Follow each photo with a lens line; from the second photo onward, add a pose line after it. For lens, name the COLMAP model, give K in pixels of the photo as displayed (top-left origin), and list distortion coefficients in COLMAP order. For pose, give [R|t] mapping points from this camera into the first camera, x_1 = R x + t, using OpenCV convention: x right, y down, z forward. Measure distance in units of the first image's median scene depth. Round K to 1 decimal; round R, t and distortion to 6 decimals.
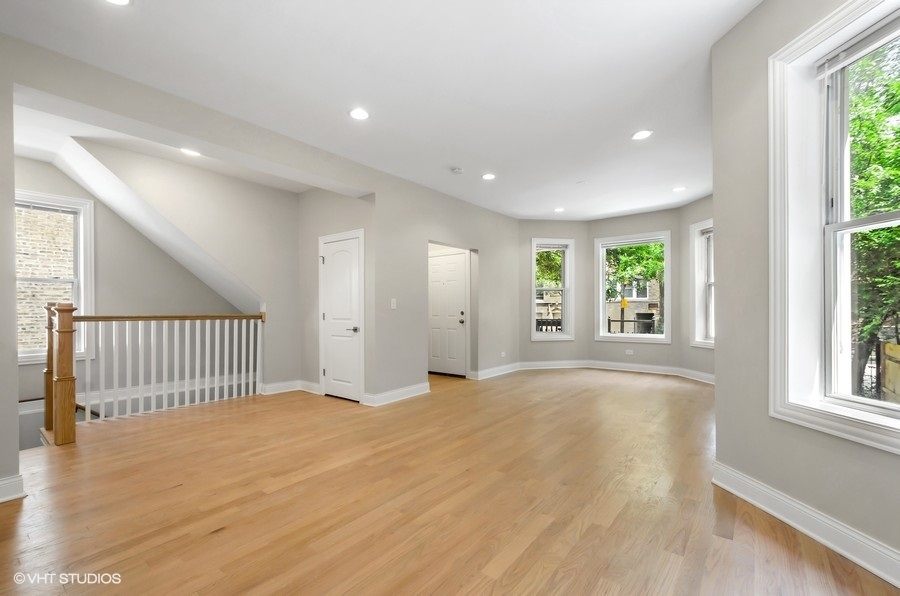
lens RADIAL K [[391.6, 0, 445.0], [0, 391.6, 310.5], [0, 0, 1]] dist [0.003605, -0.001257]
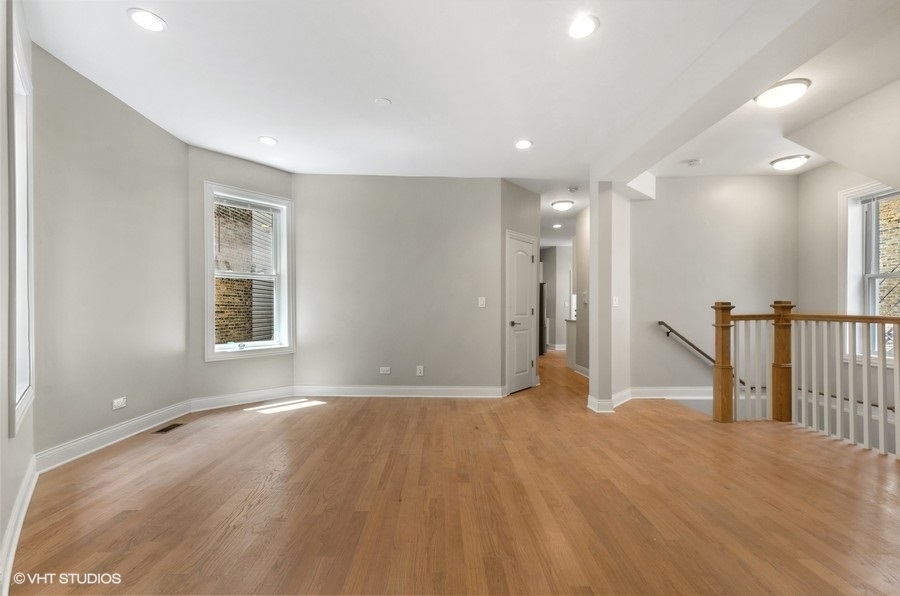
lens RADIAL K [[391.6, 0, 448.0], [0, 391.6, 301.8], [0, 0, 1]] dist [0.003605, -0.001257]
pose [[-0.769424, -0.010952, -0.638644, 0.361199], [-0.002805, 0.999901, -0.013768, -0.001223], [0.638732, -0.008802, -0.769379, 1.201694]]
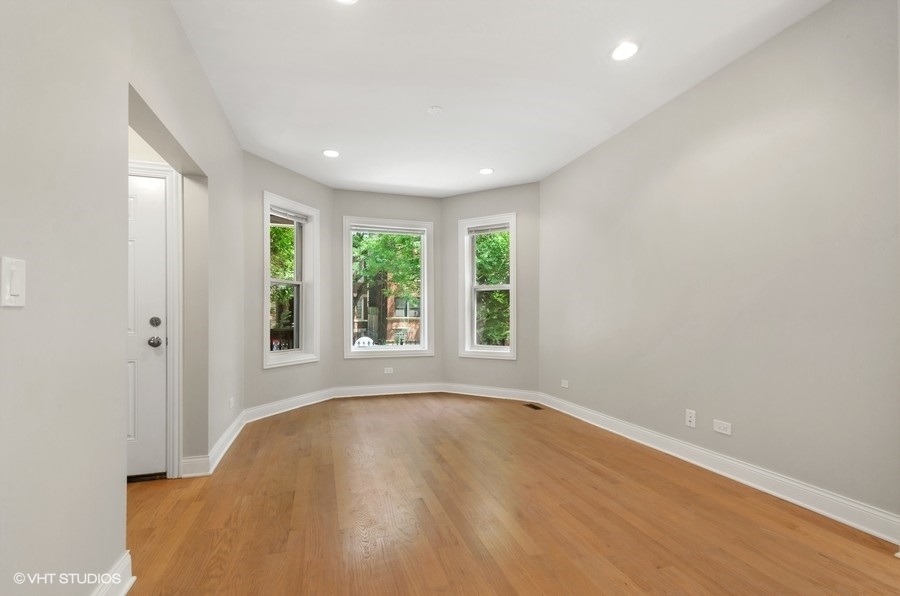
lens RADIAL K [[391.6, 0, 436.7], [0, 391.6, 316.7], [0, 0, 1]] dist [0.003605, -0.001257]
pose [[0.569403, 0.003435, 0.822052, -0.205730], [-0.003599, 0.999992, -0.001686, 0.002177], [-0.822051, -0.001999, 0.569411, 0.882891]]
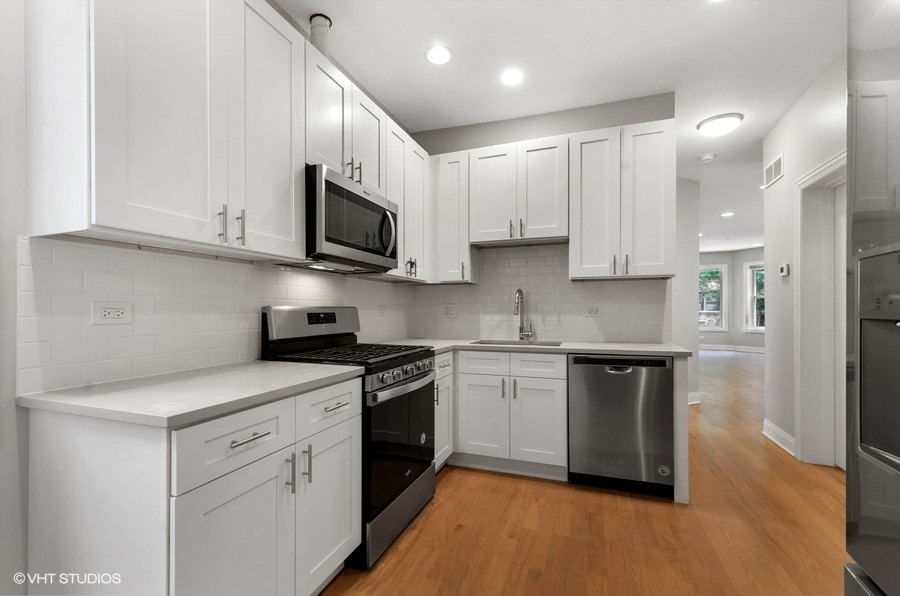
lens RADIAL K [[391.6, 0, 445.2], [0, 391.6, 313.1], [0, 0, 1]] dist [0.003605, -0.001257]
pose [[0.951000, -0.000839, 0.309189, -1.908667], [-0.001896, 0.999962, 0.008545, -0.010569], [-0.309184, -0.008712, 0.950962, -0.398735]]
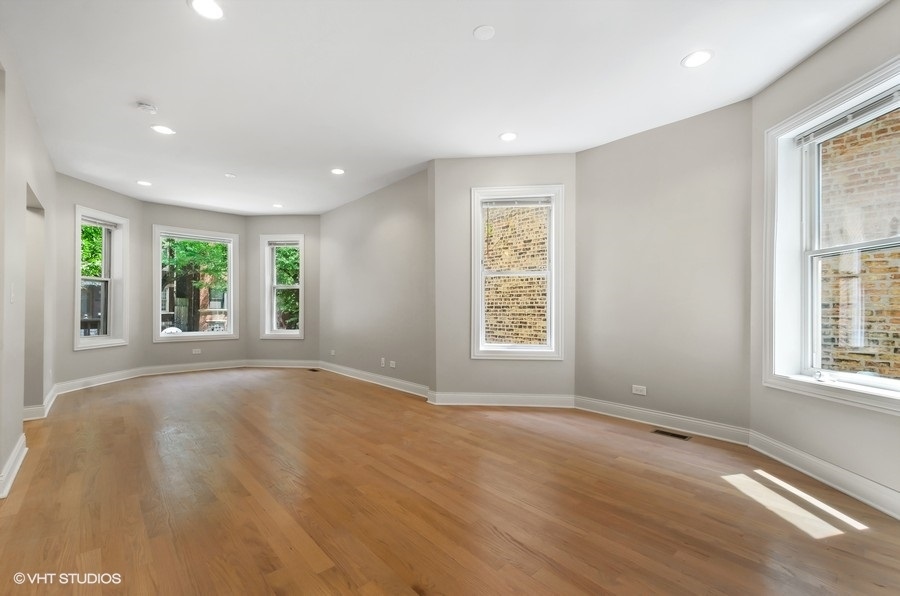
lens RADIAL K [[391.6, 0, 446.9], [0, 391.6, 306.4], [0, 0, 1]] dist [0.003605, -0.001257]
pose [[0.170564, 0.011050, 0.985285, -0.686702], [-0.004059, 0.999937, -0.010512, 0.006567], [-0.985338, -0.002207, 0.170598, 0.422104]]
